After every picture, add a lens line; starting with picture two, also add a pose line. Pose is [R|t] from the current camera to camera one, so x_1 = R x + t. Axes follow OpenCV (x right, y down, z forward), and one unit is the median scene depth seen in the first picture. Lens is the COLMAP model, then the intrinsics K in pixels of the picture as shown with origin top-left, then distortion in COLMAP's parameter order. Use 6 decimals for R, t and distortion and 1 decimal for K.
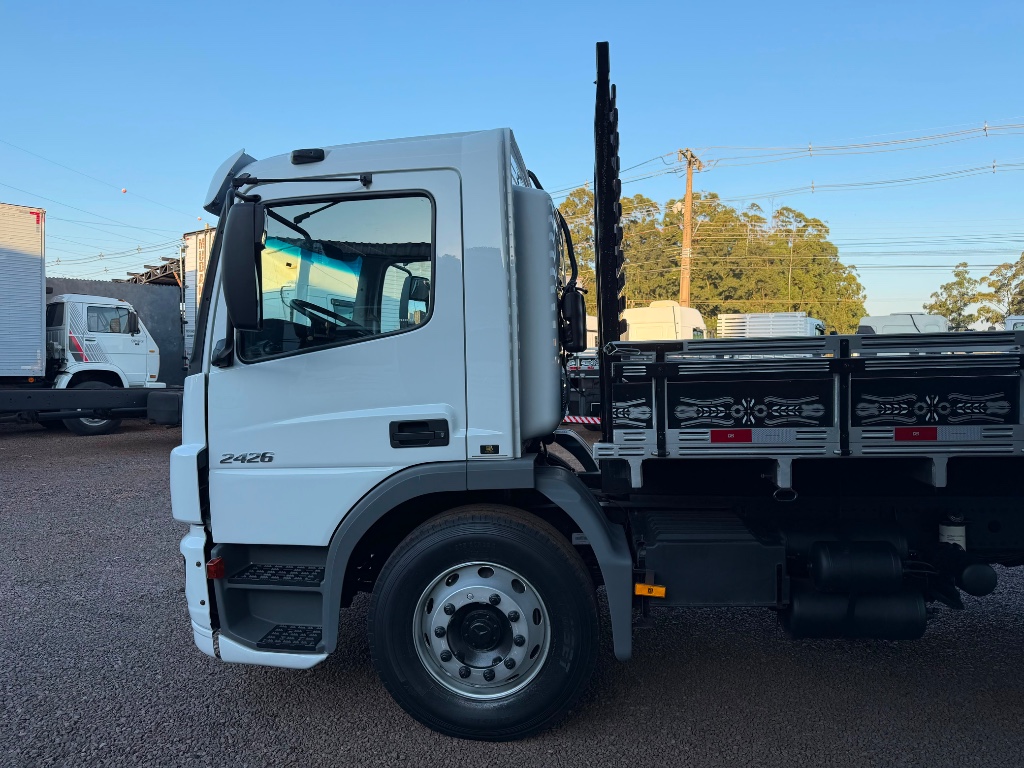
lens RADIAL K [[722.5, 0, 529.6], [0, 722.5, 399.2], [0, 0, 1]] dist [0.029394, -0.035219]
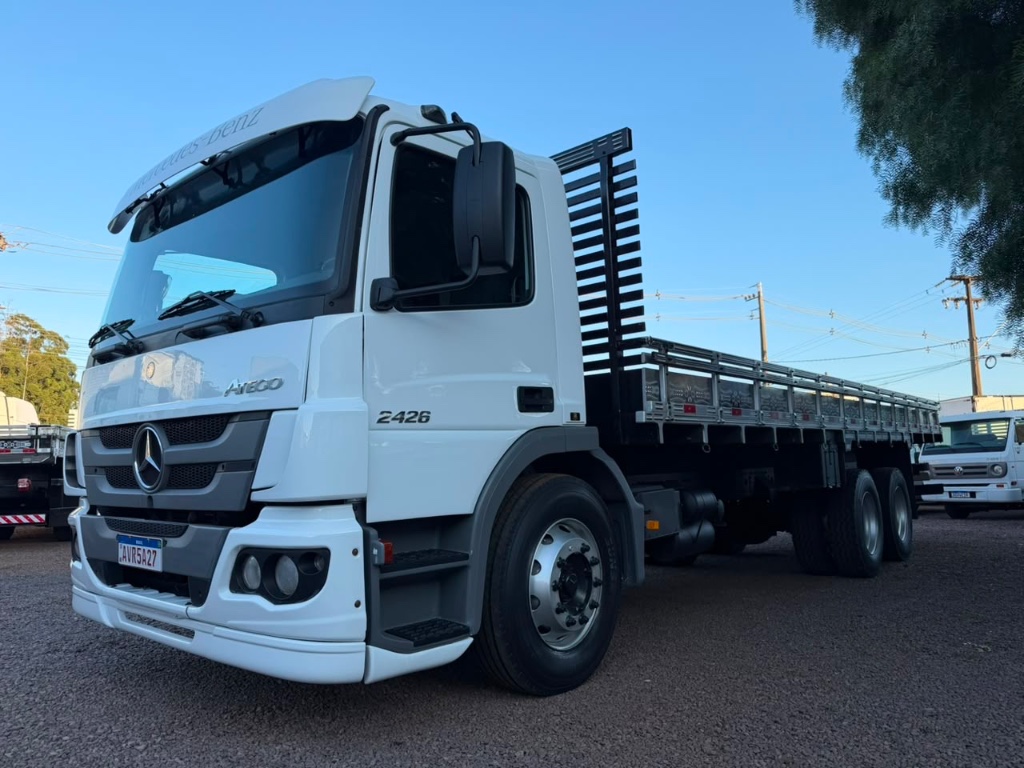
lens RADIAL K [[722.5, 0, 505.5], [0, 722.5, 390.1], [0, 0, 1]] dist [0.029394, -0.035219]
pose [[0.584318, 0.082835, 0.807286, -0.994091], [0.065636, 0.986694, -0.148751, 0.181022], [-0.808866, 0.139905, 0.571106, 0.399421]]
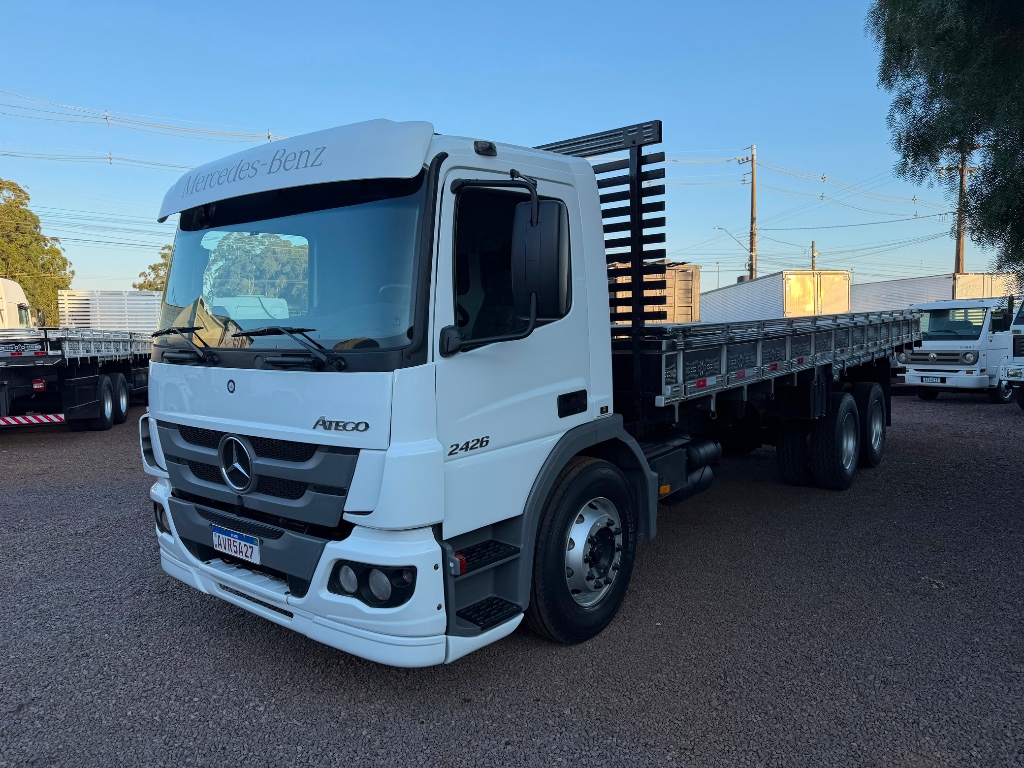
lens RADIAL K [[722.5, 0, 506.1], [0, 722.5, 390.8], [0, 0, 1]] dist [0.029394, -0.035219]
pose [[0.562346, -0.081214, 0.822904, -1.145787], [0.066440, 0.996385, 0.052932, -0.041911], [-0.824228, 0.024907, 0.565709, 0.387795]]
